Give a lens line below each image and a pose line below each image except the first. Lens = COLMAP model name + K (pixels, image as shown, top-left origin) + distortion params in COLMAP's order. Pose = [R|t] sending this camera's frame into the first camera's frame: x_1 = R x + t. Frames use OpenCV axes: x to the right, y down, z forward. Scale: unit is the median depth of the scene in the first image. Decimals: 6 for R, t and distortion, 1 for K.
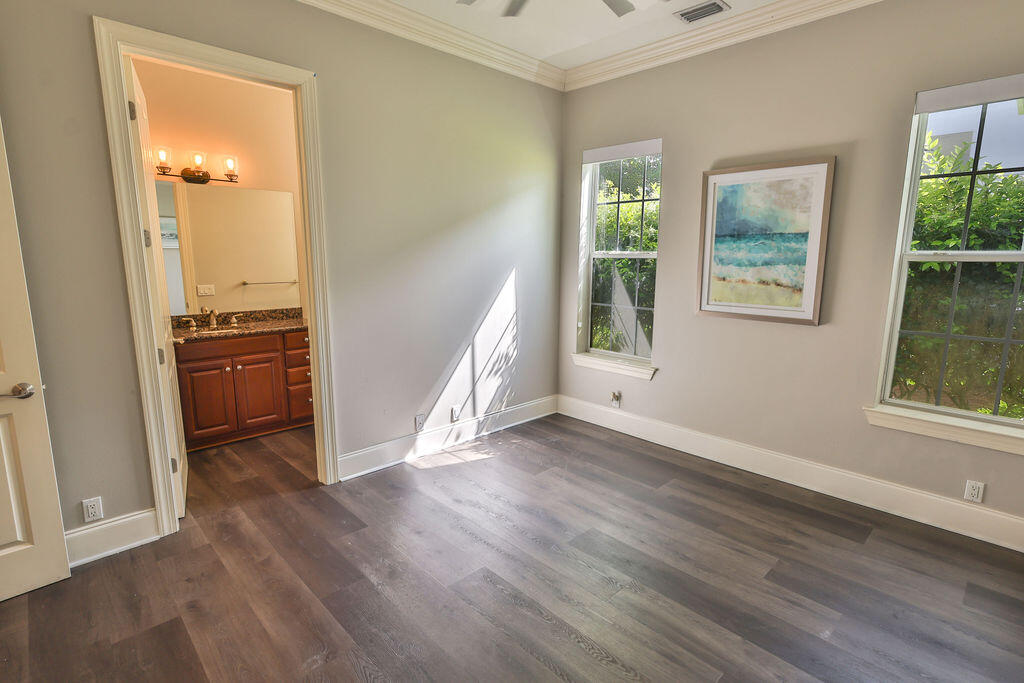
lens RADIAL K [[502.0, 0, 512.4], [0, 502.0, 346.1], [0, 0, 1]] dist [0.003931, 0.001171]
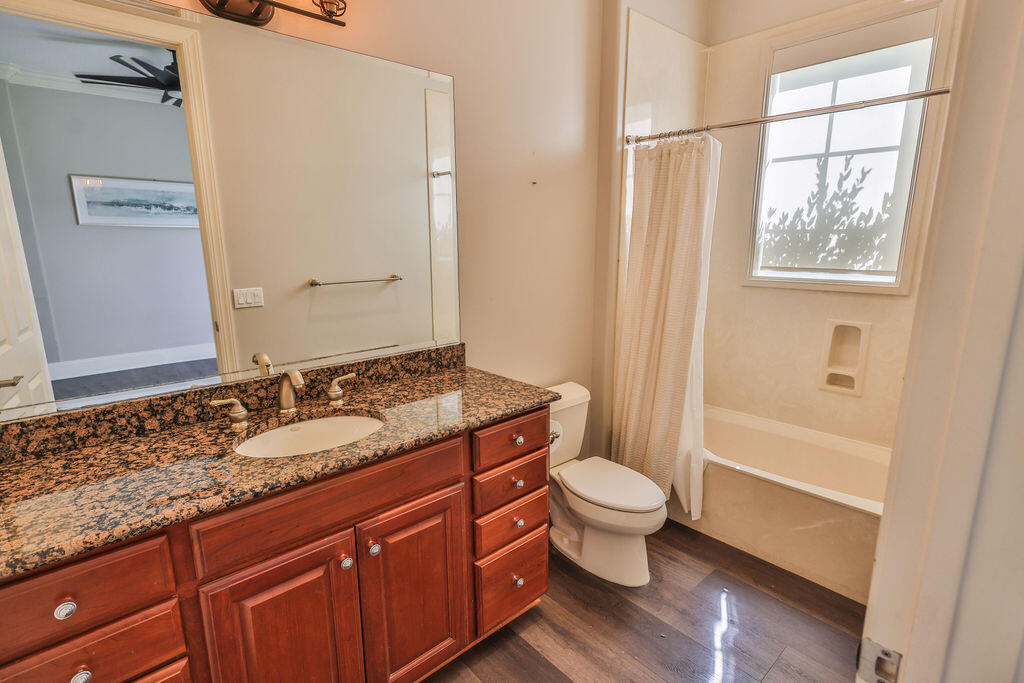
lens RADIAL K [[502.0, 0, 512.4], [0, 502.0, 346.1], [0, 0, 1]] dist [0.003931, 0.001171]
pose [[0.999383, -0.004590, -0.034811, -0.396200], [0.005788, 0.999392, 0.034379, -0.098642], [0.034633, -0.034560, 0.998802, 0.602061]]
